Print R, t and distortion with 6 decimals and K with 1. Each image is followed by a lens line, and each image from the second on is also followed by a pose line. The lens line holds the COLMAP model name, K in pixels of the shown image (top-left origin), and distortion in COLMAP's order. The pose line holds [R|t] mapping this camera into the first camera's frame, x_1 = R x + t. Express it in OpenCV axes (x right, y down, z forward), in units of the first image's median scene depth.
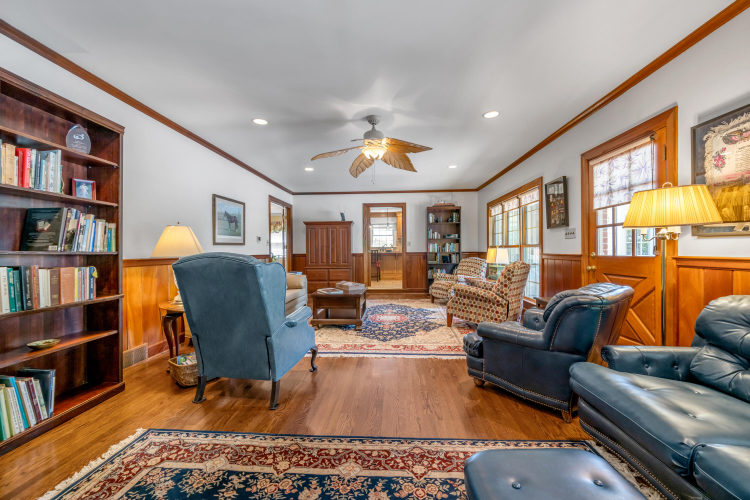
lens RADIAL K [[301.7, 0, 374.1], [0, 301.7, 251.3], [0, 0, 1]] dist [-0.007246, 0.000055]
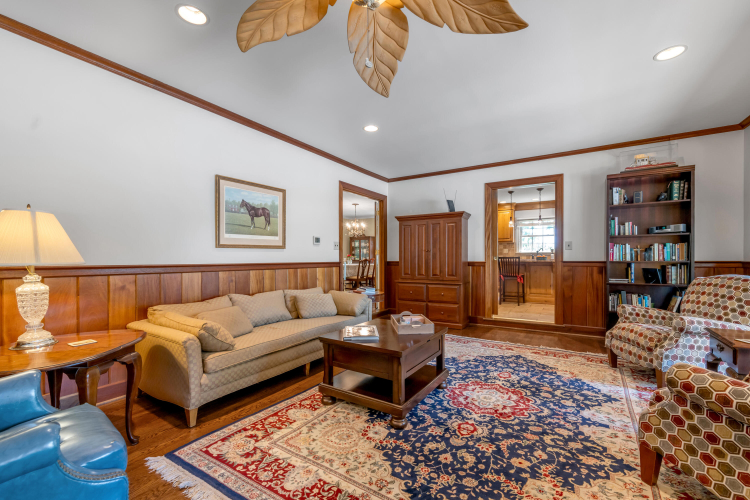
lens RADIAL K [[314.7, 0, 374.7], [0, 314.7, 260.5], [0, 0, 1]] dist [-0.006245, -0.000243]
pose [[0.874057, 0.010391, -0.485711, 0.195775], [-0.007164, 0.999938, 0.008500, 0.000061], [0.485770, -0.003950, 0.874078, 0.721372]]
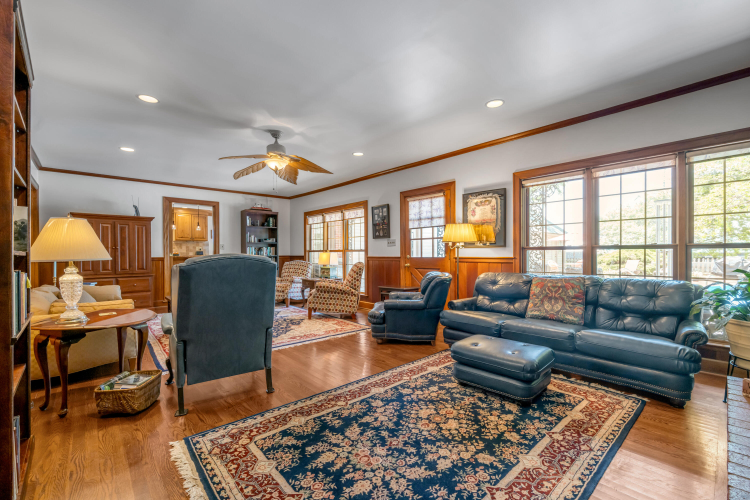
lens RADIAL K [[328.0, 0, 379.8], [0, 328.0, 255.8], [0, 0, 1]] dist [0.000045, -0.000264]
pose [[0.695300, 0.001109, 0.718719, -0.628620], [-0.000186, 0.999999, -0.001363, 0.008155], [-0.718720, 0.000814, 0.695299, -0.102383]]
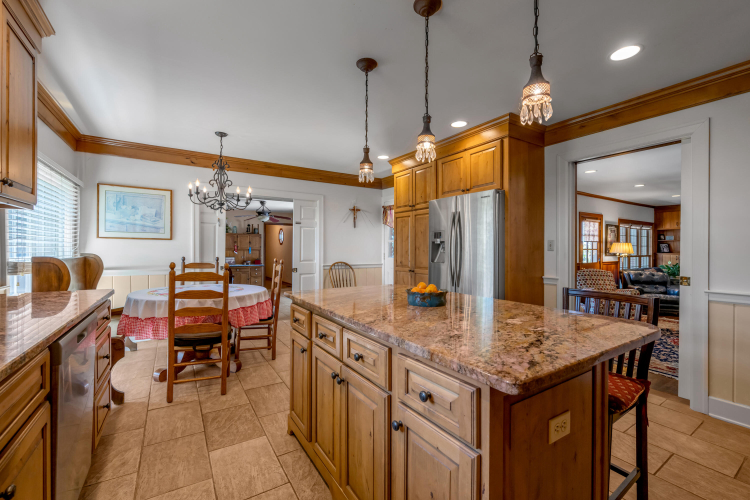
lens RADIAL K [[328.0, 0, 378.2], [0, 328.0, 250.0], [0, 0, 1]] dist [0.000045, -0.000264]
pose [[-0.595810, -0.000334, 0.803125, -0.270687], [0.000154, 1.000000, 0.000531, -0.076944], [-0.803125, 0.000440, -0.595810, 3.540646]]
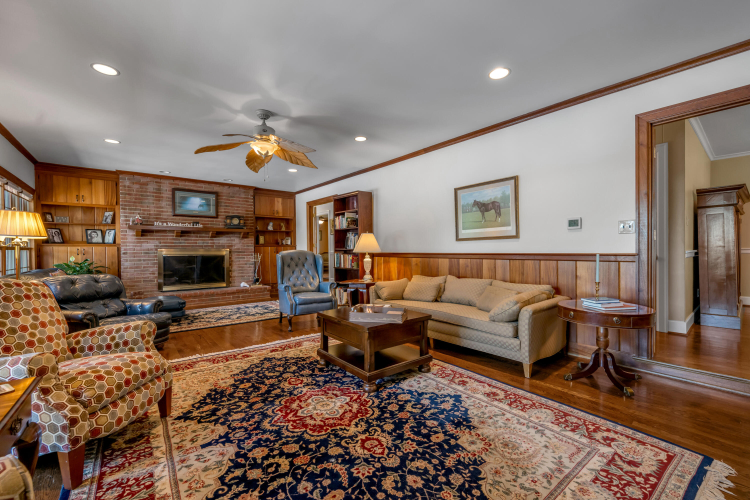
lens RADIAL K [[314.7, 0, 380.1], [0, 314.7, 252.1], [0, 0, 1]] dist [-0.006245, -0.000243]
pose [[-0.735748, 0.017993, -0.677017, 0.437589], [0.011702, 0.999836, 0.013855, -0.003883], [0.677155, 0.002272, -0.735837, 2.102806]]
